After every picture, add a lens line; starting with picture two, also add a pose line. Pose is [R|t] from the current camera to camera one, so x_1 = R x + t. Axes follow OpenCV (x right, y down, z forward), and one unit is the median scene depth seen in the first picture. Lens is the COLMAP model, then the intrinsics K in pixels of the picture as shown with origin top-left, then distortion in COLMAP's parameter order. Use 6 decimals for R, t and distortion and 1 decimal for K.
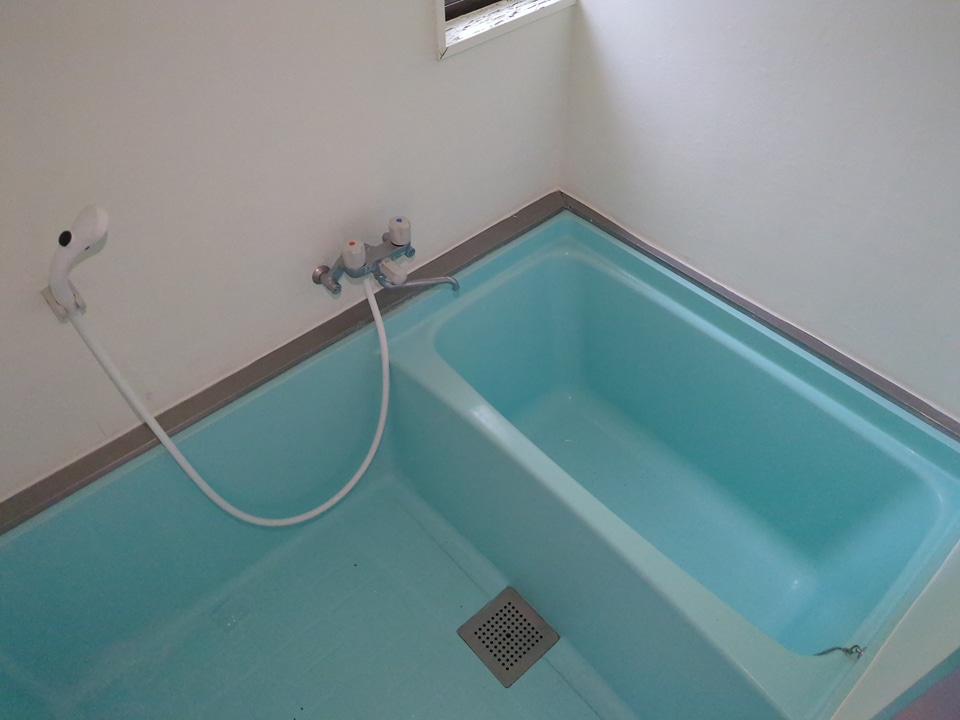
lens RADIAL K [[725.0, 0, 476.5], [0, 725.0, 355.4], [0, 0, 1]] dist [0.007064, -0.003546]
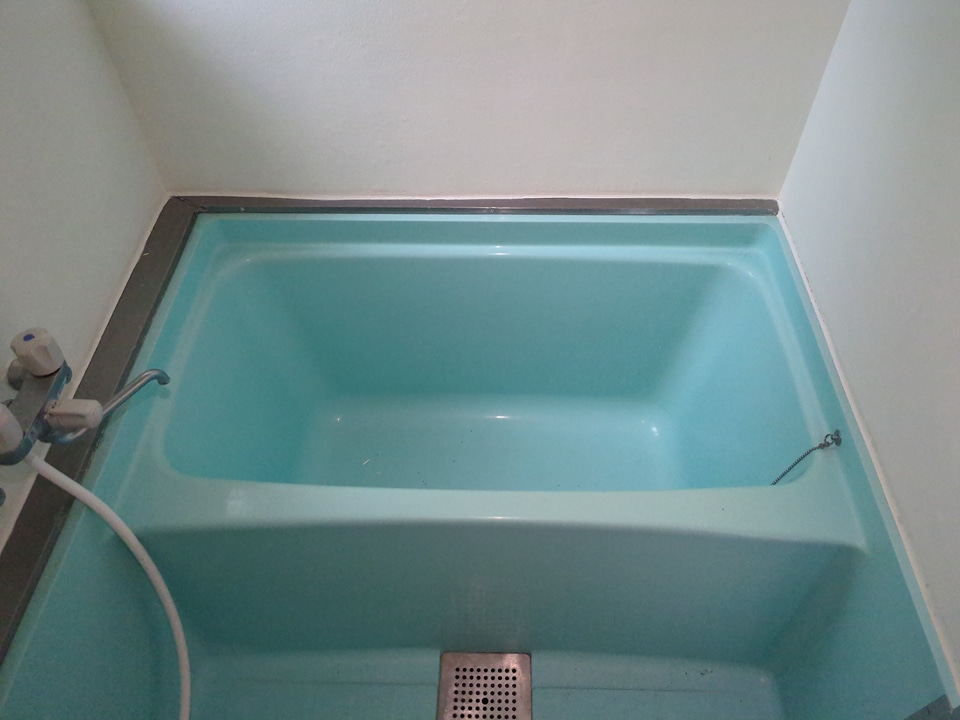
lens RADIAL K [[725.0, 0, 476.5], [0, 725.0, 355.4], [0, 0, 1]] dist [0.007064, -0.003546]
pose [[0.678563, -0.552916, 0.483566, -0.137733], [0.533632, 0.823462, 0.192739, -0.083931], [-0.504766, 0.127261, 0.853824, 0.278141]]
